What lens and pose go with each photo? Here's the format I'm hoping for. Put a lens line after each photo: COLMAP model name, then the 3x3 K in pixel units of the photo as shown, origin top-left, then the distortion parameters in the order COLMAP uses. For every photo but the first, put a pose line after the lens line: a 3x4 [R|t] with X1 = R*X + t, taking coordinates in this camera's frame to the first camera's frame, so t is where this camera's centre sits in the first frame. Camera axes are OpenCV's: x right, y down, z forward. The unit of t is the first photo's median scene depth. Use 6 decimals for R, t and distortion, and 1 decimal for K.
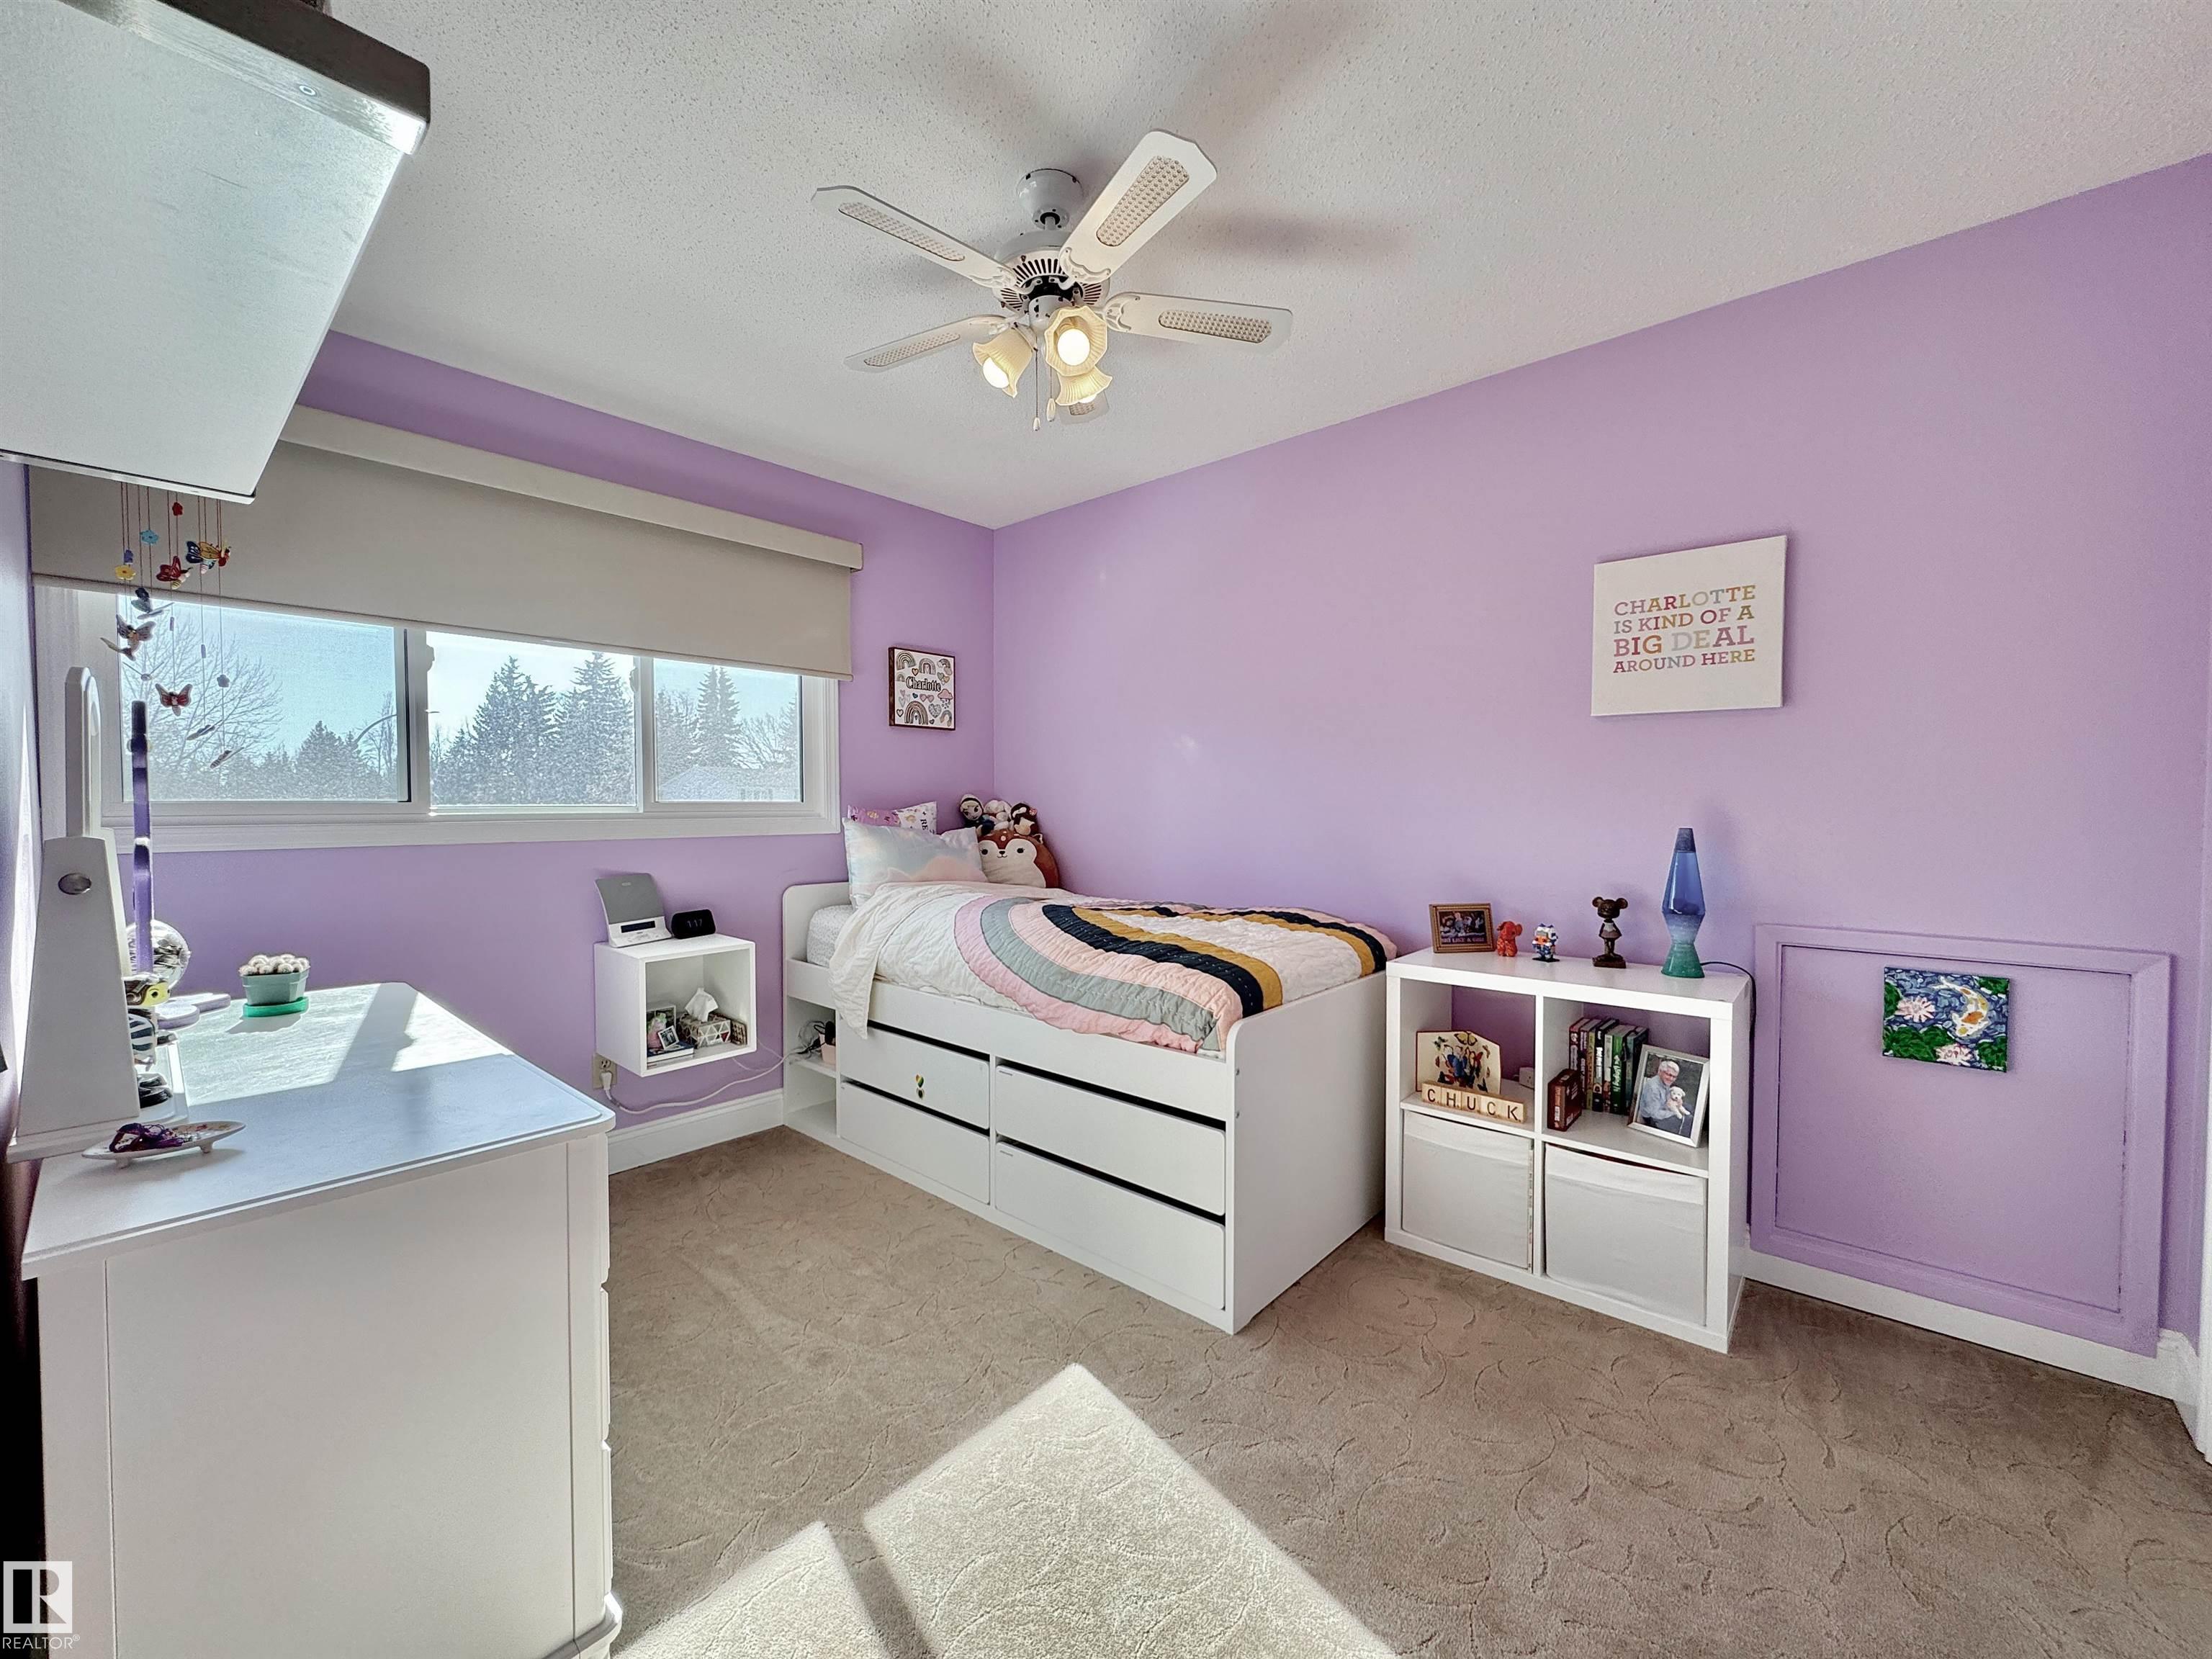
lens RADIAL K [[893.9, 0, 1101.7], [0, 893.9, 821.5], [0, 0, 1]] dist [-0.000669, -0.000043]
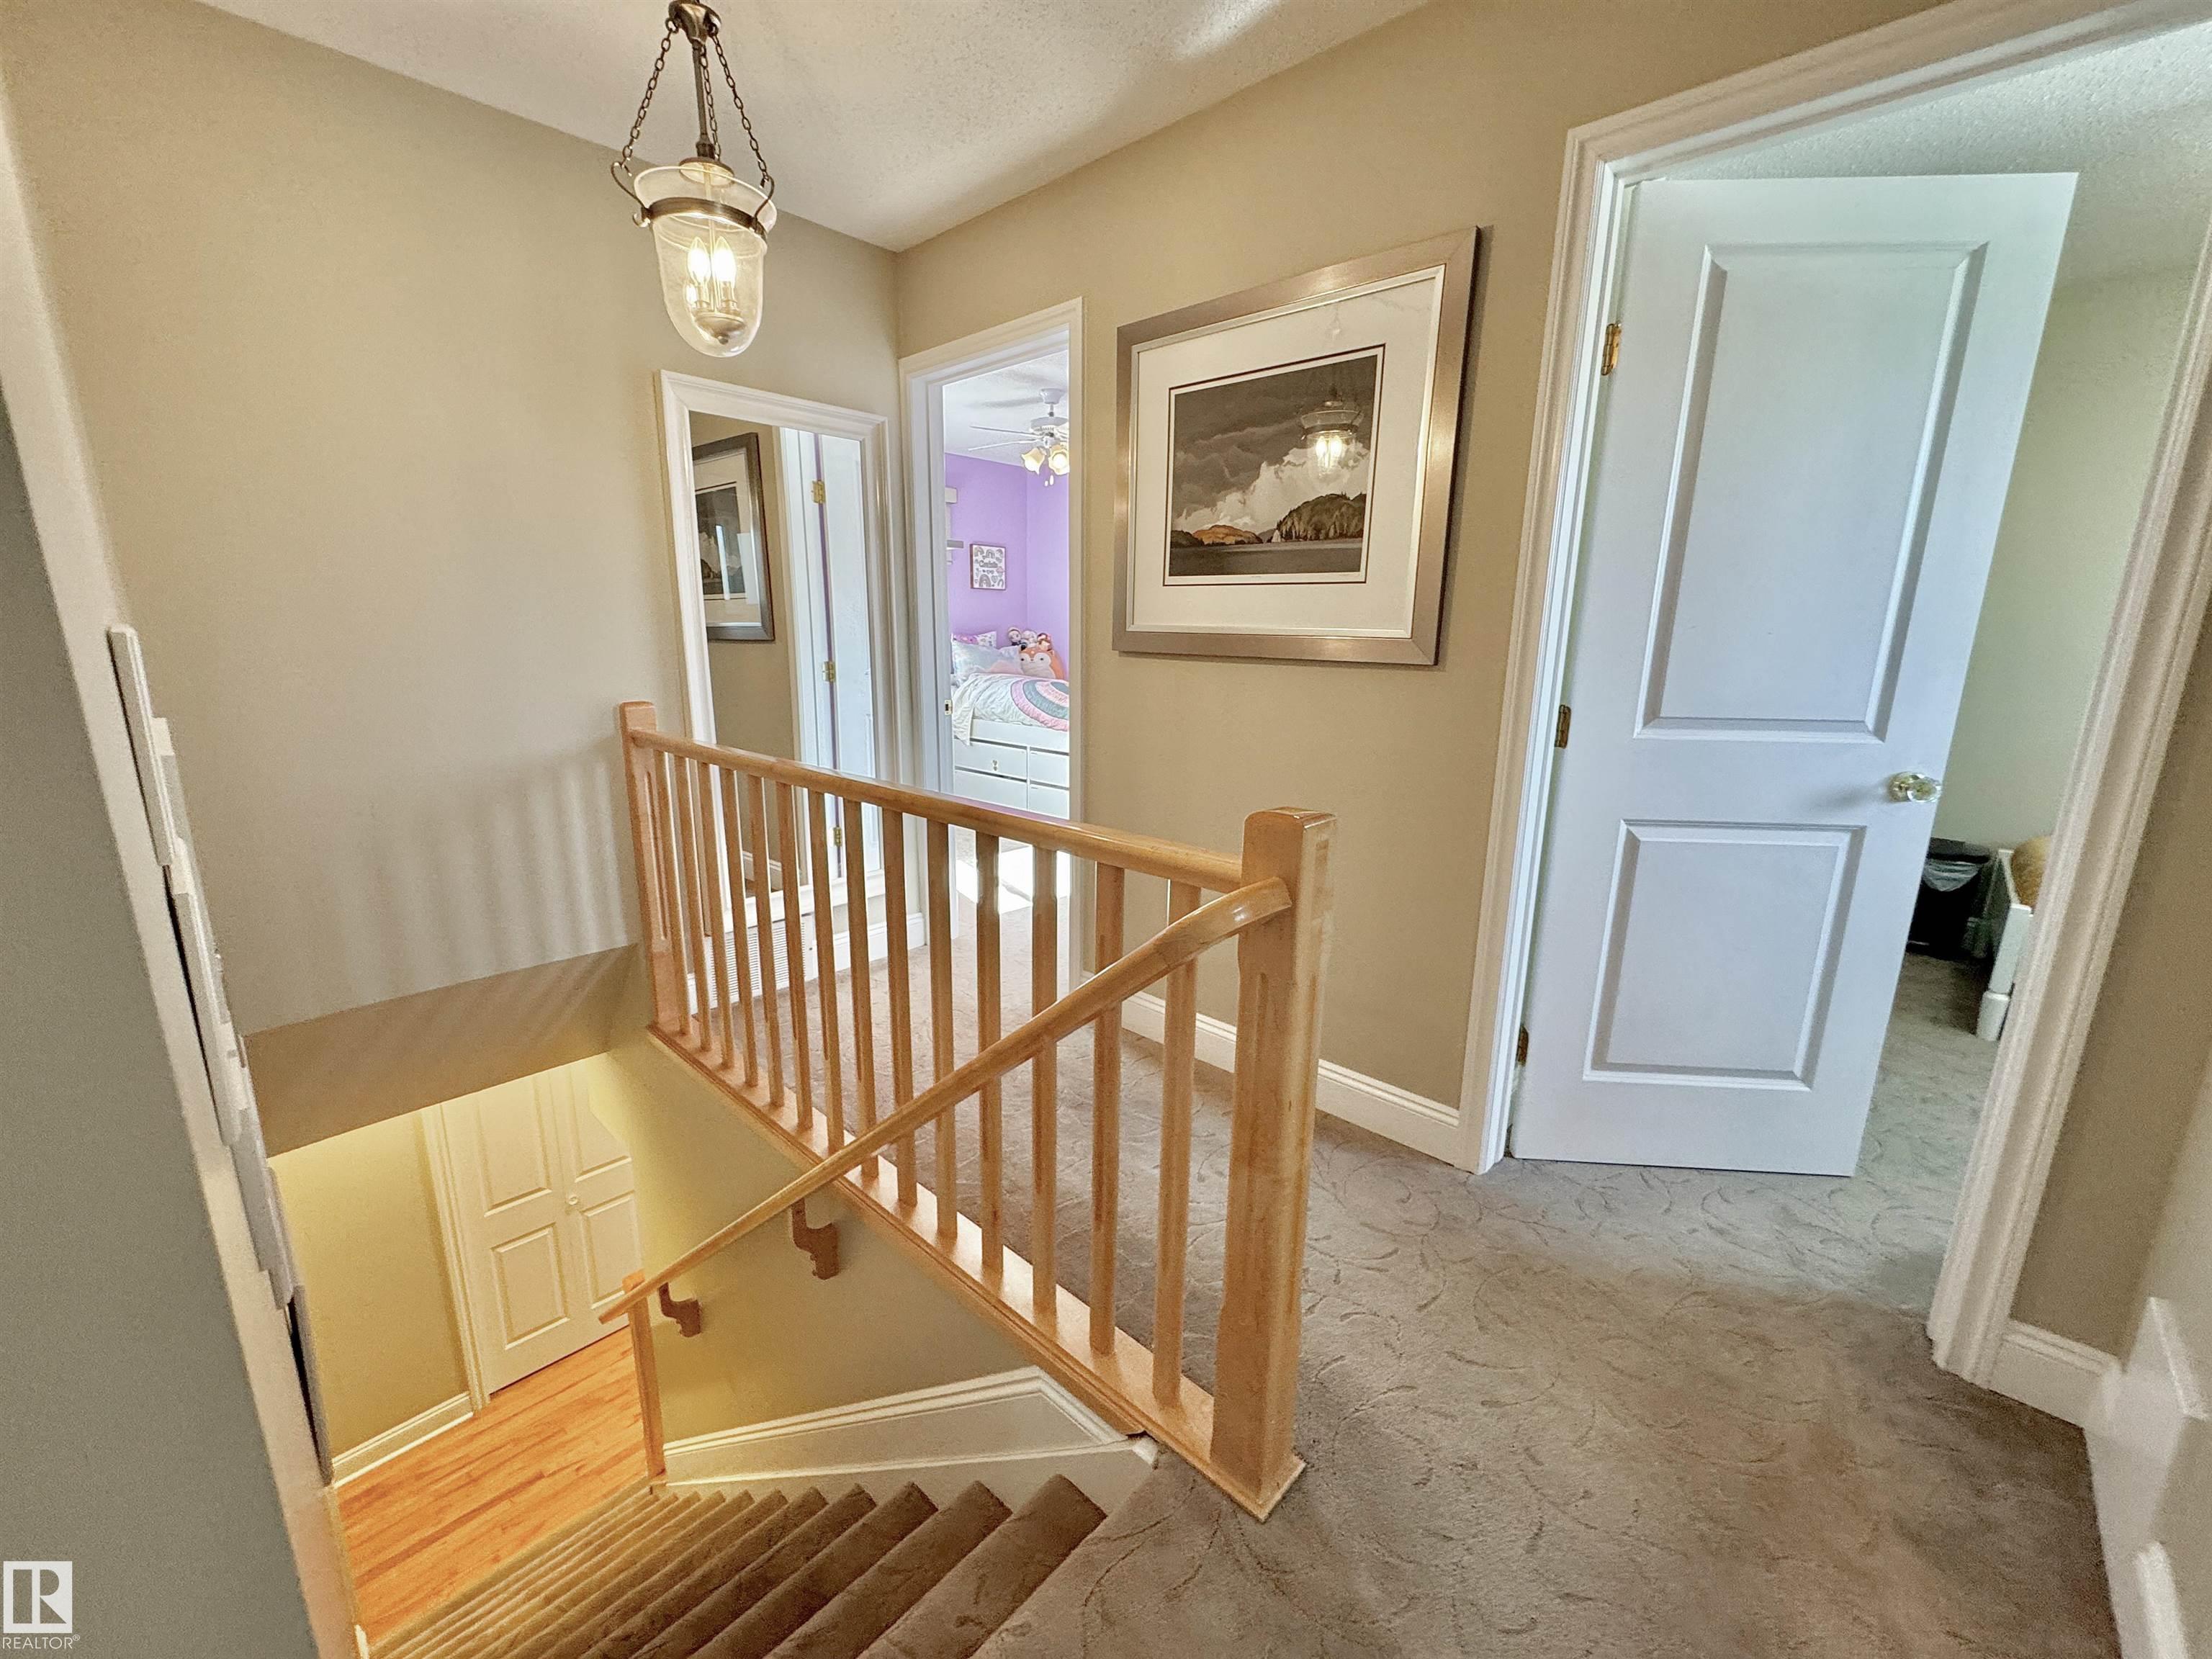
lens RADIAL K [[893.9, 0, 1106.8], [0, 893.9, 832.4], [0, 0, 1]] dist [-0.000669, -0.000043]
pose [[0.999620, 0.018112, -0.020775, 0.088432], [-0.013749, 0.980969, 0.193676, 0.024743], [0.023888, -0.193317, 0.980845, -0.887229]]
